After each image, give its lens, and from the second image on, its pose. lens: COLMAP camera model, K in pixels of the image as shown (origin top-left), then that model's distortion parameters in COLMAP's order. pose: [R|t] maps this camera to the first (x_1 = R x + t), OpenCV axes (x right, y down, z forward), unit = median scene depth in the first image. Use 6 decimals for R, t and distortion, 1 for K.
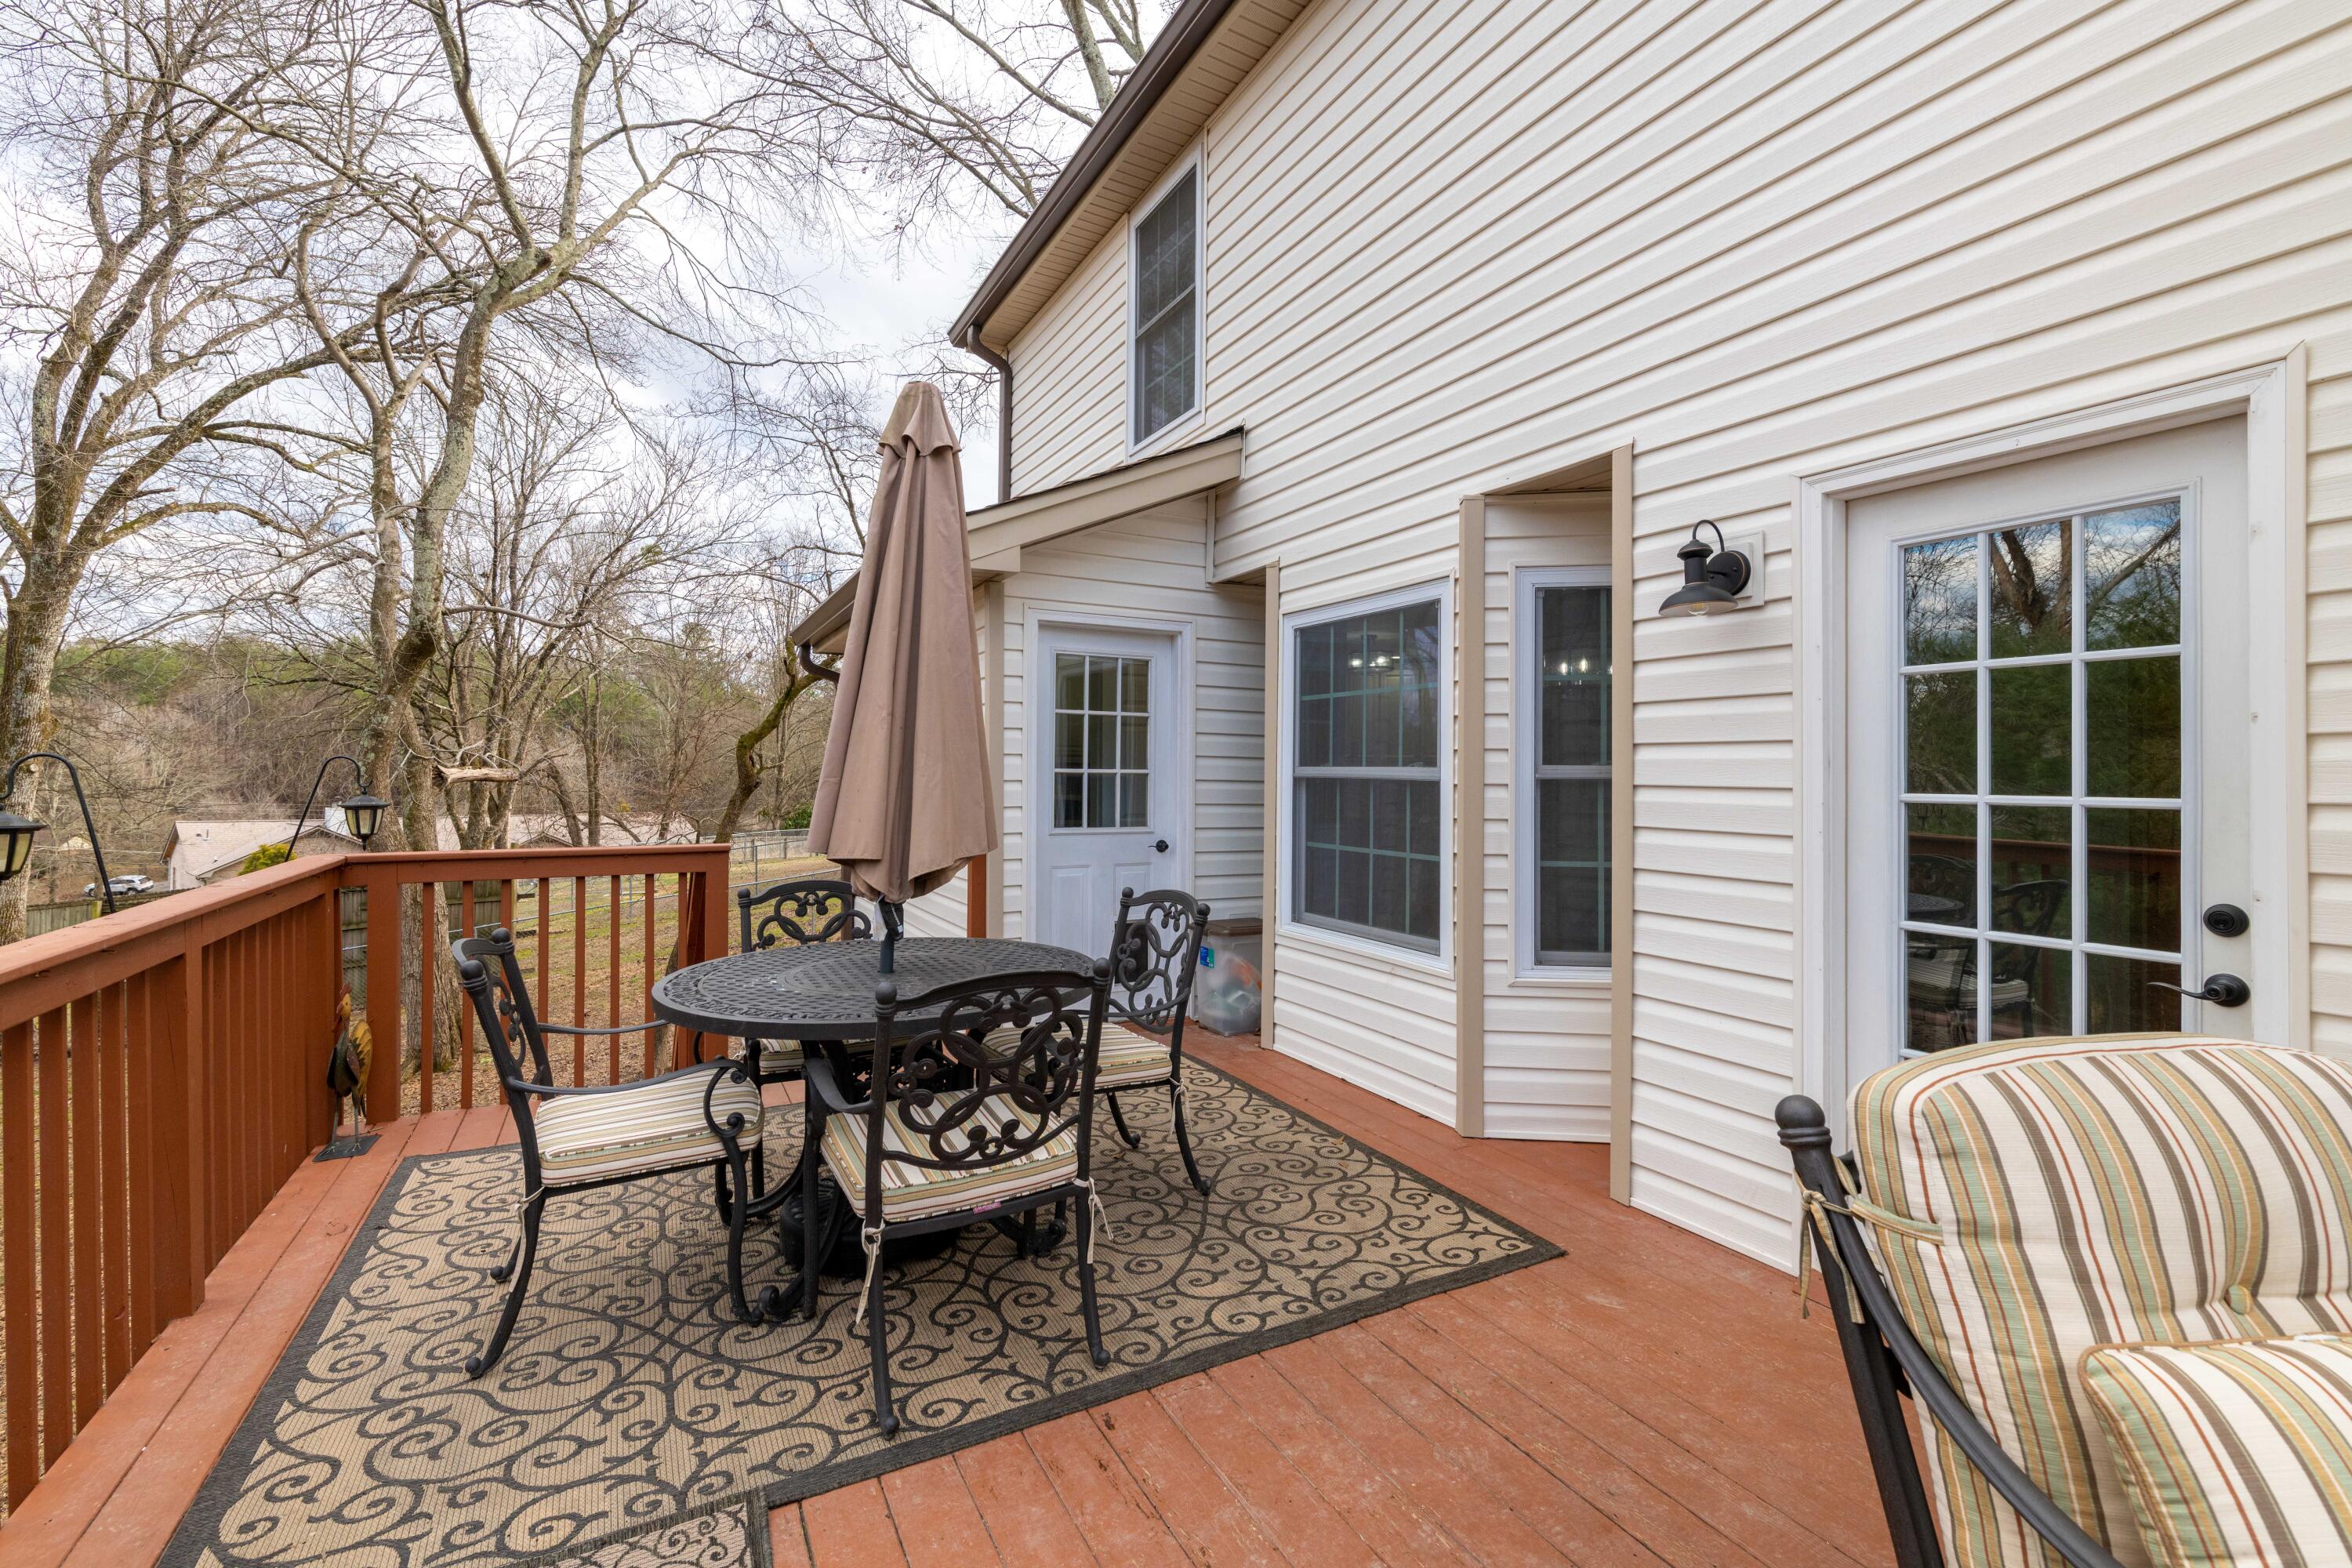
lens RADIAL K [[1035.6, 0, 1177.8], [0, 1035.6, 761.8], [0, 0, 1]] dist [0.000001, -0.001040]
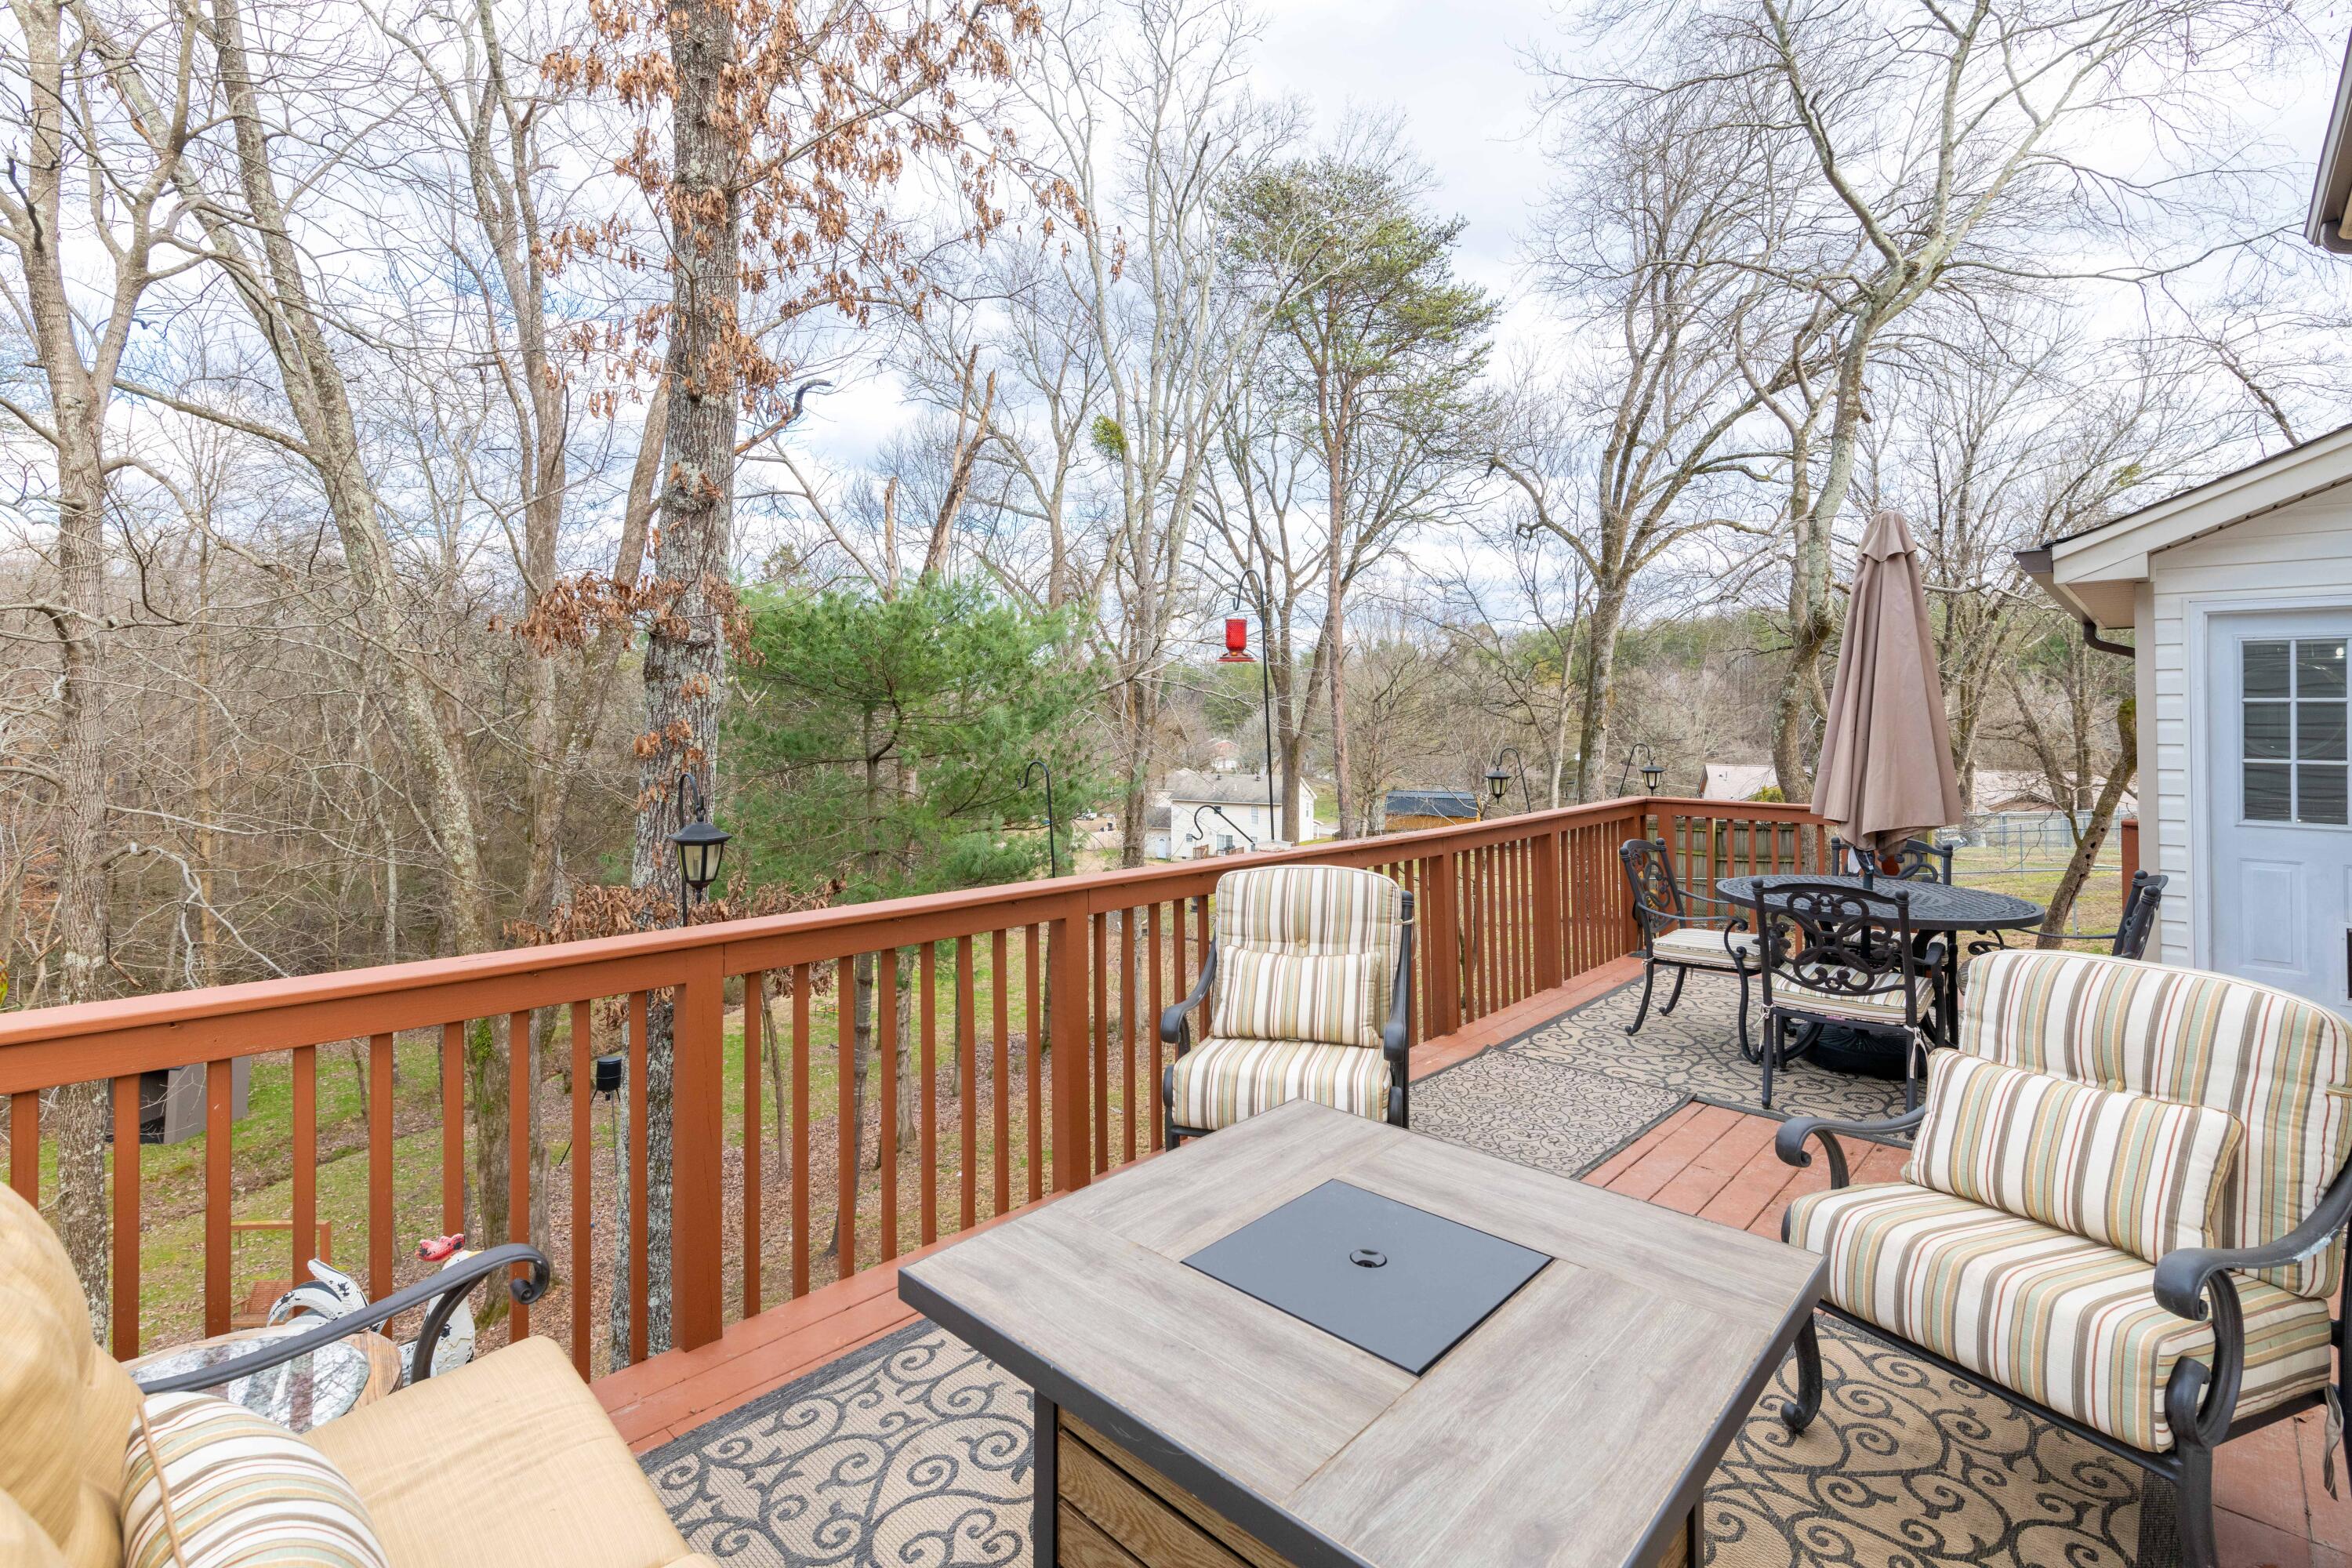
lens RADIAL K [[1064.3, 0, 1177.1], [0, 1064.3, 708.5], [0, 0, 1]] dist [-0.000568, -0.000211]
pose [[0.326670, -0.013103, -0.945048, 0.134421], [0.010721, 0.999891, -0.010158, -0.011024], [0.945078, -0.006813, 0.326775, -0.075957]]
